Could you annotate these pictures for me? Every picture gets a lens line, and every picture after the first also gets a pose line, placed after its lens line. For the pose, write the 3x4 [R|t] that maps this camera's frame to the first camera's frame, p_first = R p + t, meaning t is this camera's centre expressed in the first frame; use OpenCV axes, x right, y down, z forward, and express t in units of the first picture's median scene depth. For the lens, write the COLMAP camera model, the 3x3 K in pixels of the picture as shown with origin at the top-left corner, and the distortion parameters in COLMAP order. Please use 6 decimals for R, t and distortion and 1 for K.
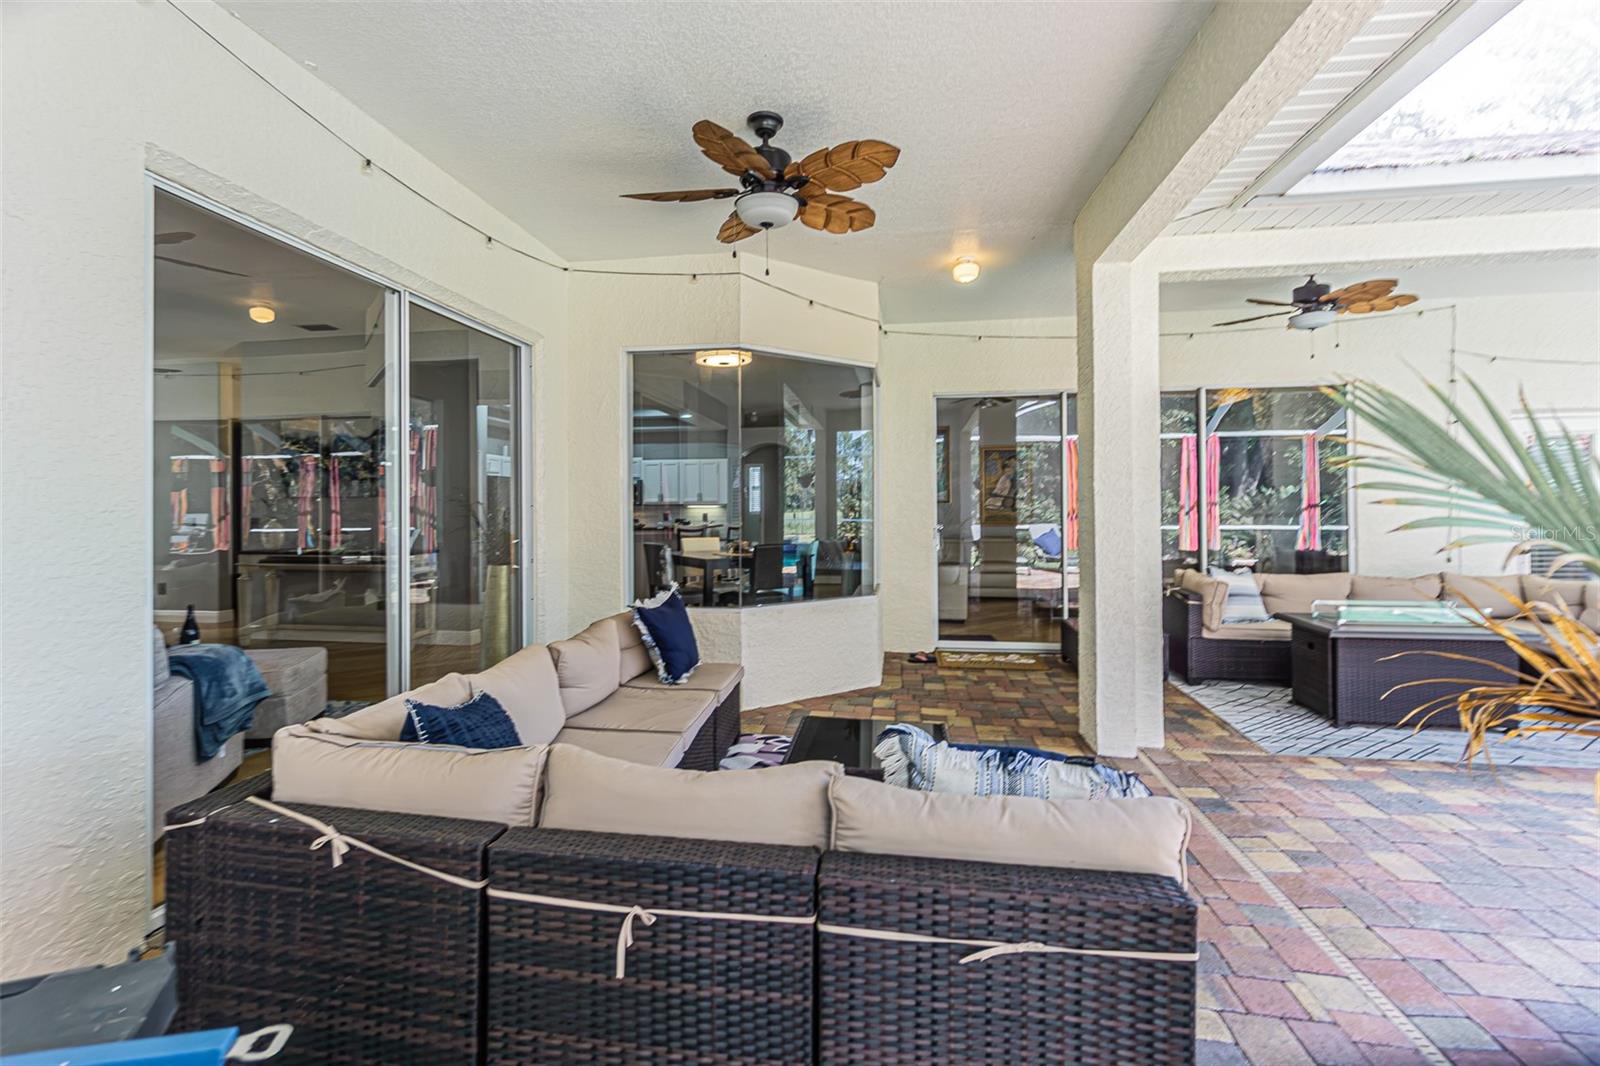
lens RADIAL K [[699.9, 0, 794.9], [0, 699.9, 513.3], [0, 0, 1]] dist [-0.003133, -0.000516]
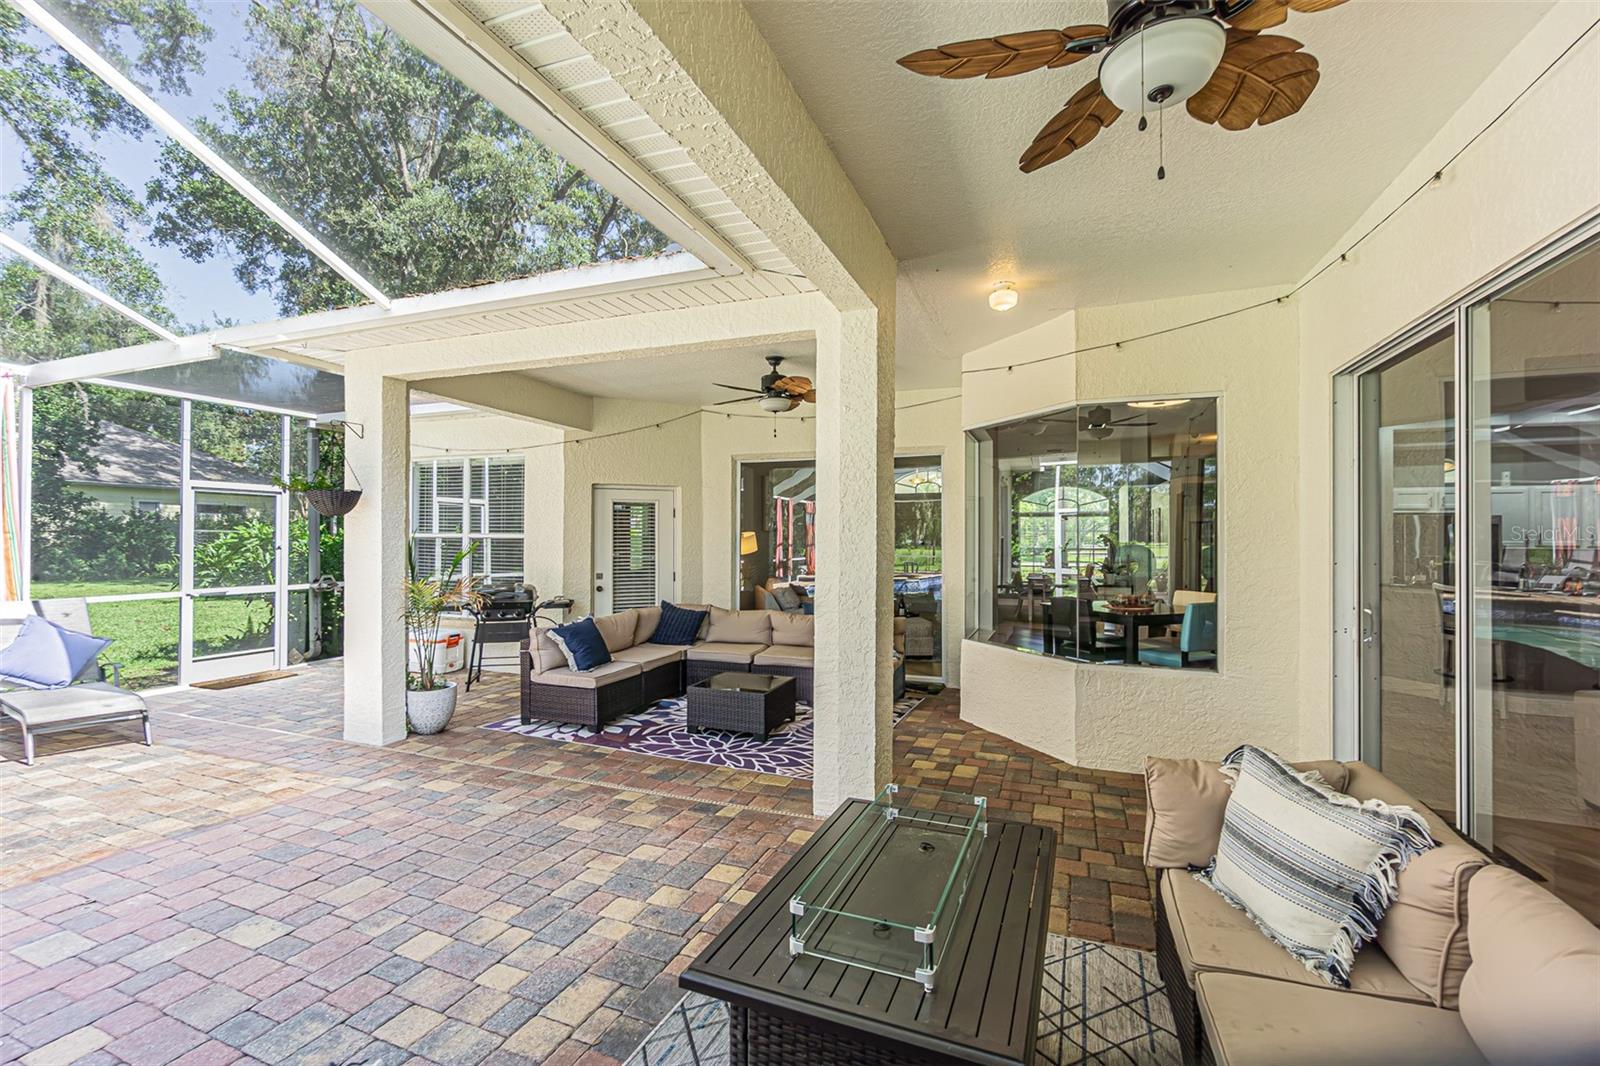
lens RADIAL K [[699.9, 0, 794.9], [0, 699.9, 513.3], [0, 0, 1]] dist [-0.003133, -0.000516]
pose [[-0.208201, -0.002091, -0.978084, 1.751170], [0.001573, 0.999996, -0.002472, -0.104922], [0.978085, -0.002053, -0.208197, 1.383683]]
